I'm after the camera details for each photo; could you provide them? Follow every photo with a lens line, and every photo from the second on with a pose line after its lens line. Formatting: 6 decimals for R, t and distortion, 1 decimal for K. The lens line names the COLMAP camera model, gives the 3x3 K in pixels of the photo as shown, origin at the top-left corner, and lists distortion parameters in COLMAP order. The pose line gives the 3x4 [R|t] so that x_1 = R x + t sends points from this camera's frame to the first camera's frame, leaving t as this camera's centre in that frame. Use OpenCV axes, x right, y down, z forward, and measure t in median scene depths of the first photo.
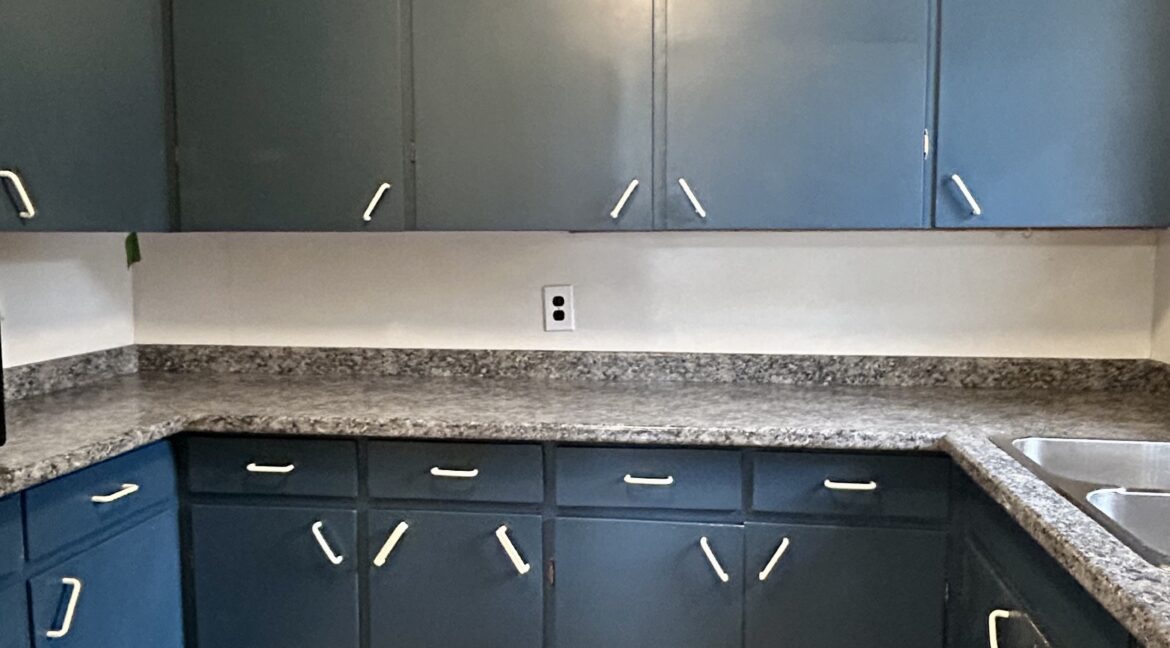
lens RADIAL K [[958.6, 0, 593.3], [0, 958.6, 323.0], [0, 0, 1]] dist [-0.001776, -0.011494]
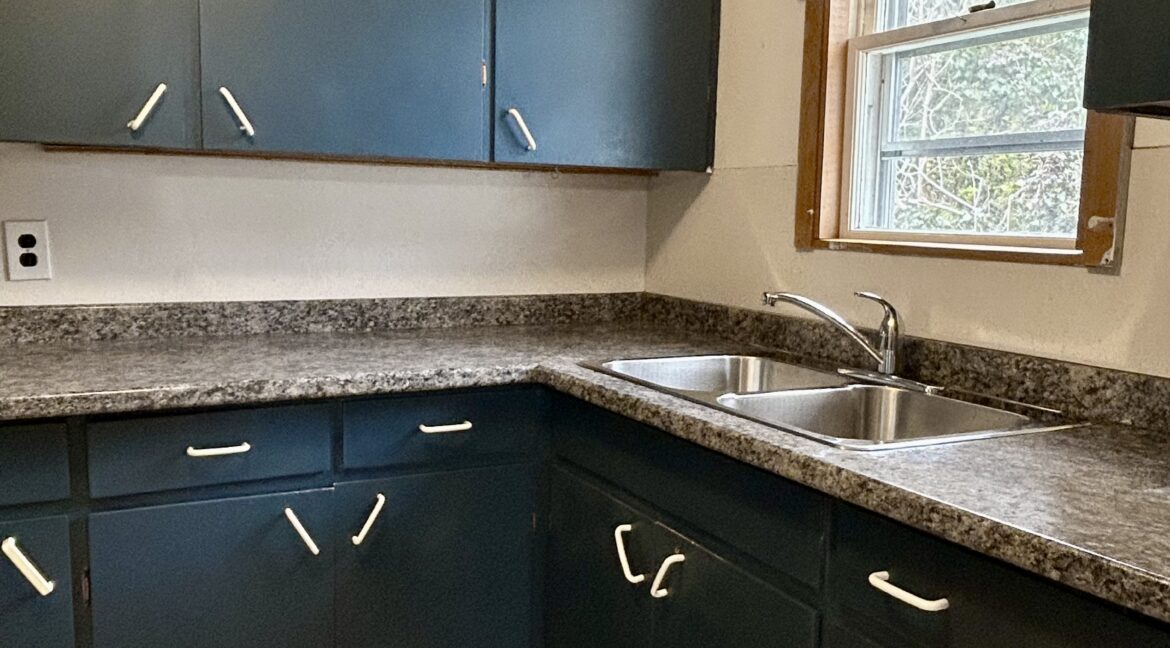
lens RADIAL K [[958.6, 0, 585.7], [0, 958.6, 328.9], [0, 0, 1]] dist [-0.001776, -0.011494]
pose [[0.807672, -0.051287, 0.587397, -0.147811], [0.028387, 0.998437, 0.048143, 0.026469], [-0.588948, -0.022209, 0.807865, 0.136395]]
